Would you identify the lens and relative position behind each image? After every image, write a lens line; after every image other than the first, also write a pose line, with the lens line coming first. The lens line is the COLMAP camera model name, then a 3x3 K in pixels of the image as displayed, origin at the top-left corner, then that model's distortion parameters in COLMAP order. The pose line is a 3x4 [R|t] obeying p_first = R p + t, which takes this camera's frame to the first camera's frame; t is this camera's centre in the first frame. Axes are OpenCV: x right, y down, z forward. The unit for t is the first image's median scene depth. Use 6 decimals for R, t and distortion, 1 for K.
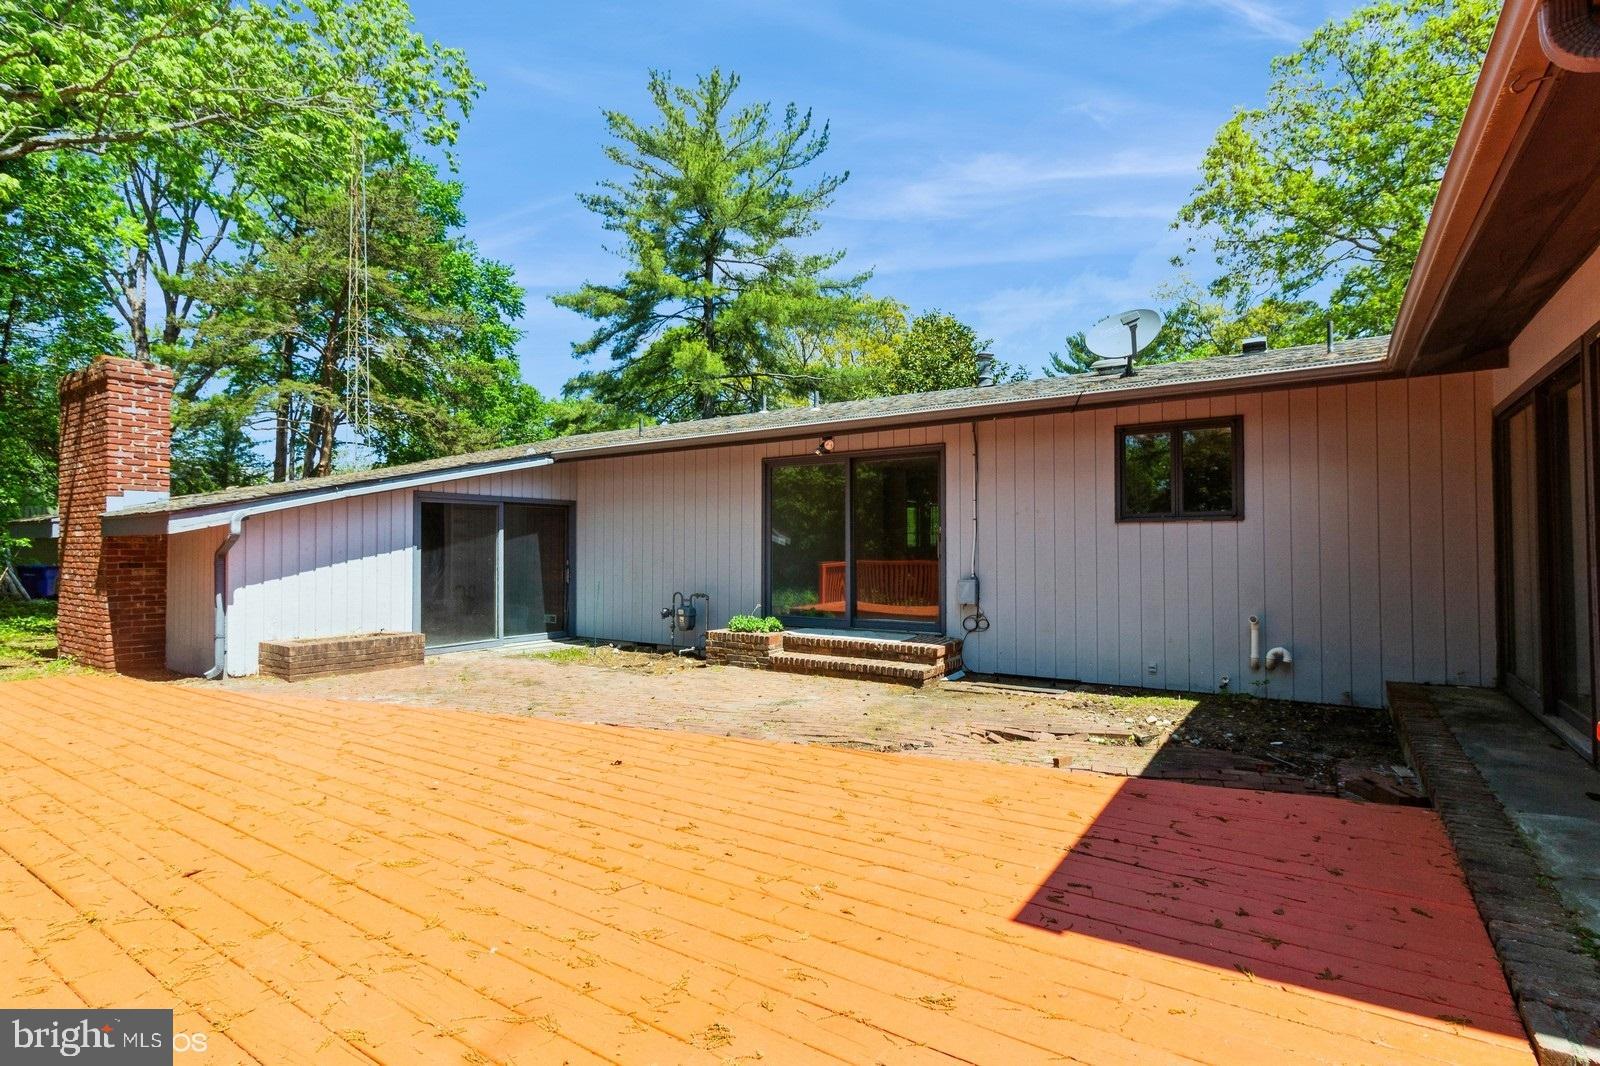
lens RADIAL K [[751.0, 0, 802.5], [0, 751.0, 534.7], [0, 0, 1]] dist [0.005057, -0.000344]
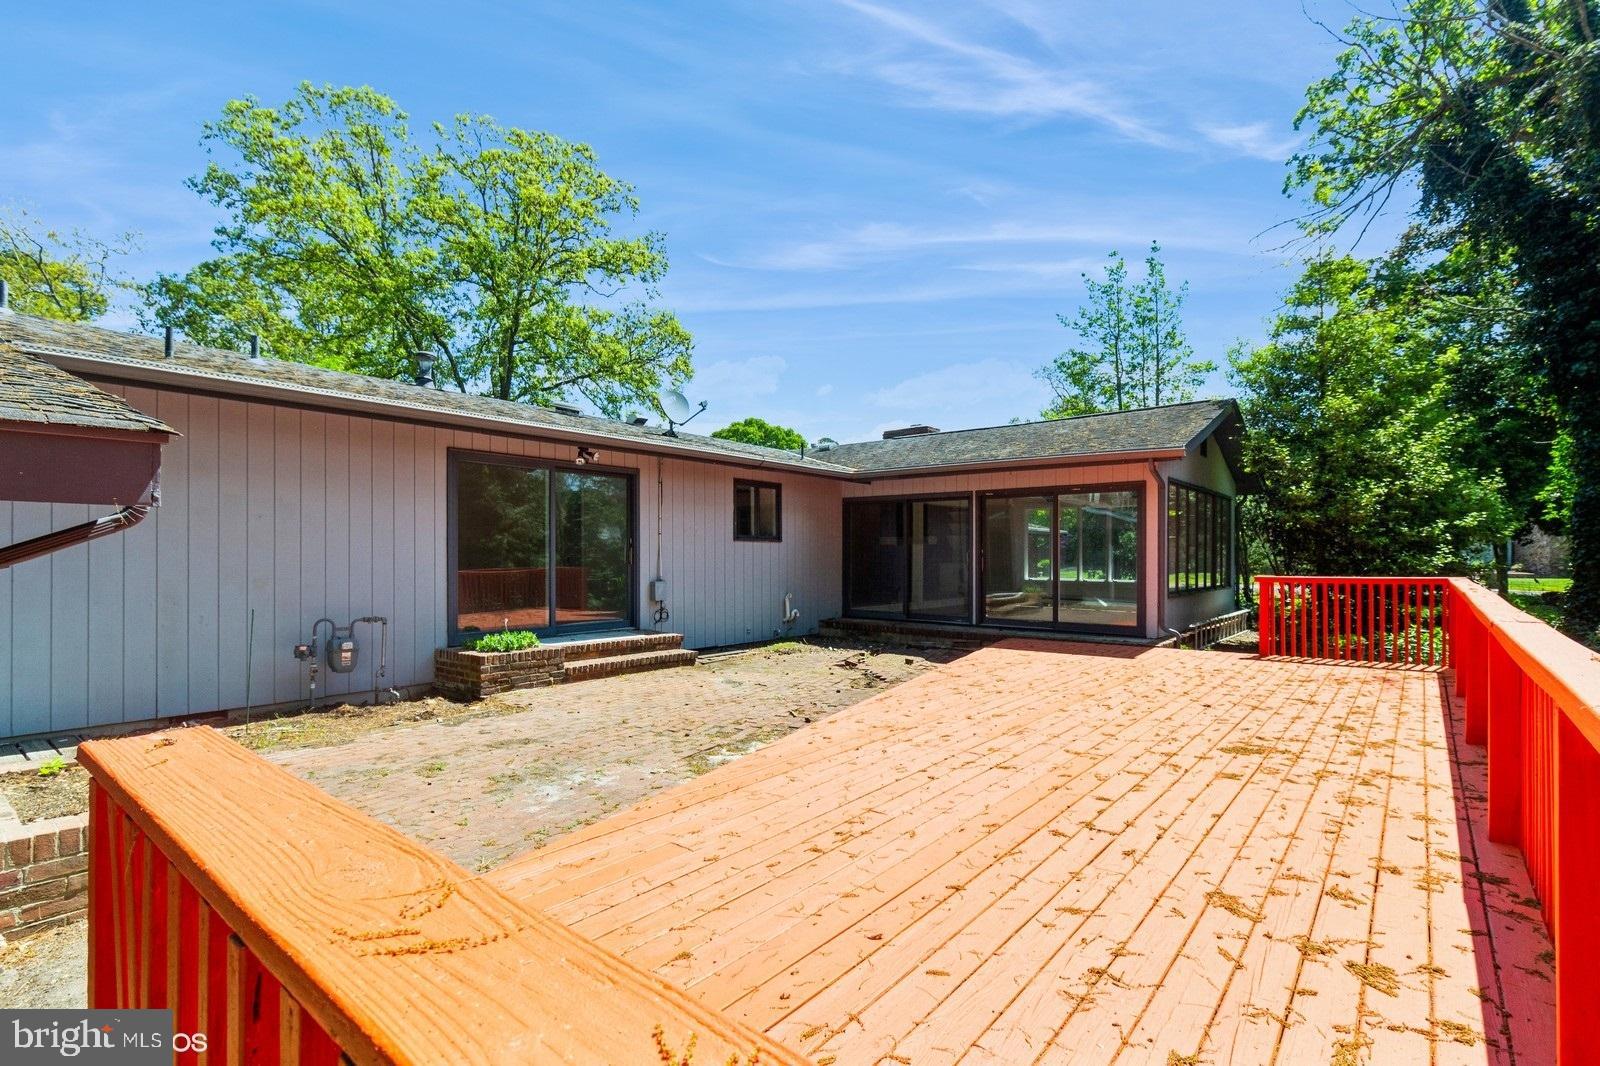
lens RADIAL K [[751.0, 0, 797.8], [0, 751.0, 548.9], [0, 0, 1]] dist [0.005057, -0.000344]
pose [[0.111344, 0.014522, 0.993676, -1.011544], [-0.019053, 0.999741, -0.012476, 0.016904], [-0.993599, -0.017543, 0.111592, 0.632039]]
